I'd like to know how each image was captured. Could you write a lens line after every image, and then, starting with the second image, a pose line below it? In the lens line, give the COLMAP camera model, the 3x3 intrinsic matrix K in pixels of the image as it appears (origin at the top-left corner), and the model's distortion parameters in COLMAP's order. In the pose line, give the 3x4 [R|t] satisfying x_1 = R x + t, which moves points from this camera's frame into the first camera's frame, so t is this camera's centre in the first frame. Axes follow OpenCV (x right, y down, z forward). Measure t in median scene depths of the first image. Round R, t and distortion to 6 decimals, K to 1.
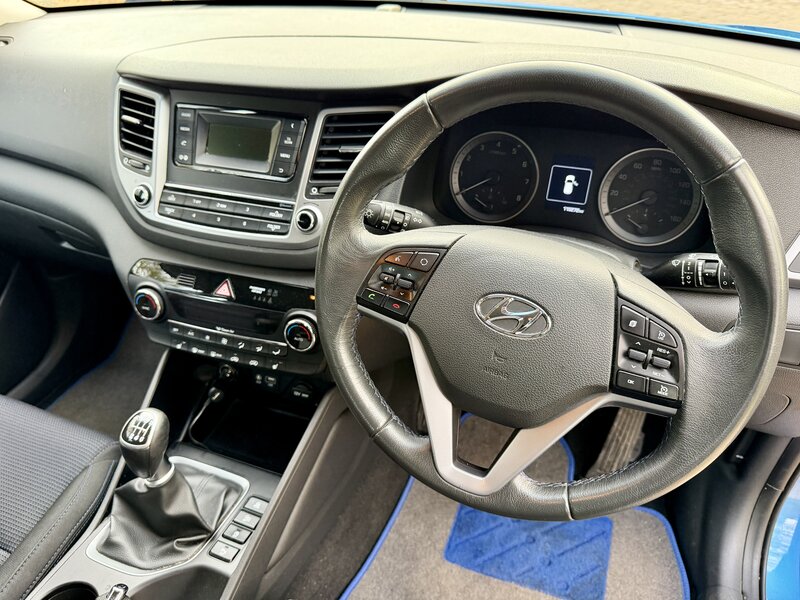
lens RADIAL K [[561.6, 0, 398.3], [0, 561.6, 299.4], [0, 0, 1]] dist [0.027225, -0.025256]
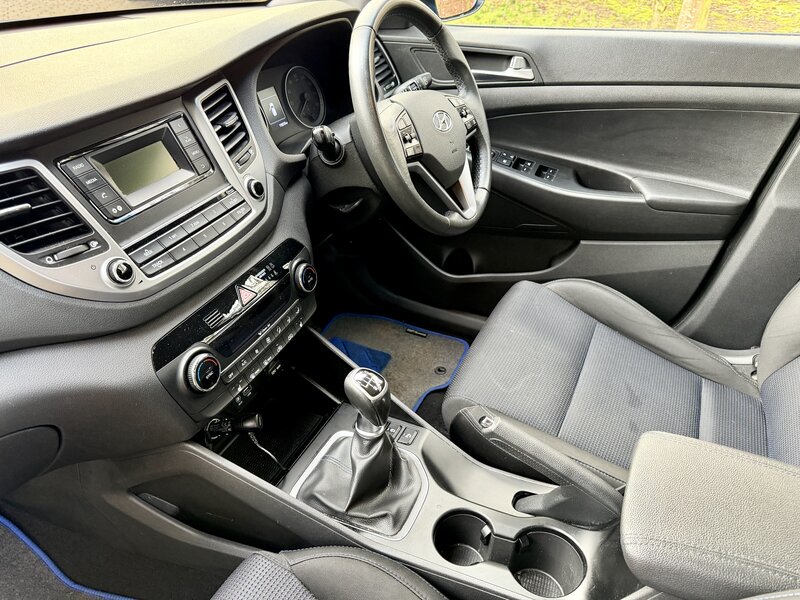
lens RADIAL K [[561.6, 0, 398.3], [0, 561.6, 299.4], [0, 0, 1]] dist [0.027225, -0.025256]
pose [[0.118142, -0.556498, 0.822407, -1.092952], [0.579516, 0.711176, 0.397981, -0.248605], [-0.806352, 0.429580, 0.406520, 0.383884]]
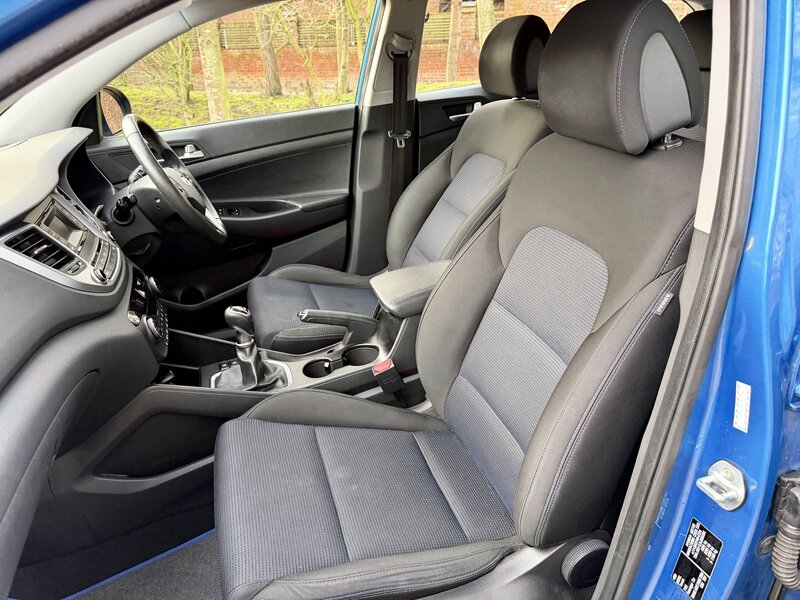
lens RADIAL K [[561.6, 0, 398.3], [0, 561.6, 299.4], [0, 0, 1]] dist [0.027225, -0.025256]
pose [[-0.598067, -0.320607, 0.734525, -1.916992], [0.512118, 0.552105, 0.657963, -0.687112], [-0.616483, 0.769669, -0.166007, 0.836703]]
